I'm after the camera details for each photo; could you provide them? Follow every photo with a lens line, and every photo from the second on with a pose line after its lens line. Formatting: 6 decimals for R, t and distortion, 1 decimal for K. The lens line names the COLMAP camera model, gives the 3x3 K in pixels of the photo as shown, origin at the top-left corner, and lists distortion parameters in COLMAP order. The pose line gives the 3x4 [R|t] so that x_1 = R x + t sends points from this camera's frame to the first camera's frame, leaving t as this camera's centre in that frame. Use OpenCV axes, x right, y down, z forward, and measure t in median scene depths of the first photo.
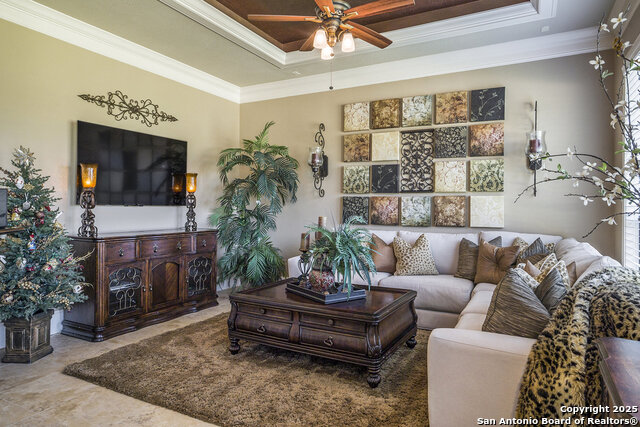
lens RADIAL K [[393.9, 0, 314.1], [0, 393.9, 203.2], [0, 0, 1]] dist [-0.028138, 0.003669]
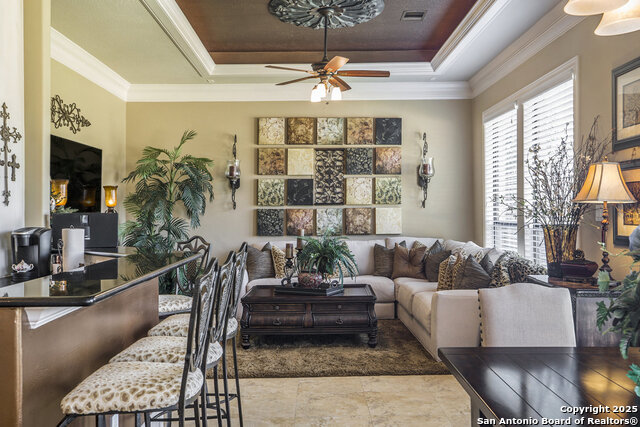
lens RADIAL K [[577.5, 0, 320.2], [0, 577.5, 211.8], [0, 0, 1]] dist [0.010787, -0.004173]
pose [[0.864932, -0.016314, 0.501623, -0.586070], [0.012189, 0.999860, 0.011502, -0.027280], [-0.501741, -0.003834, 0.865010, -0.394358]]
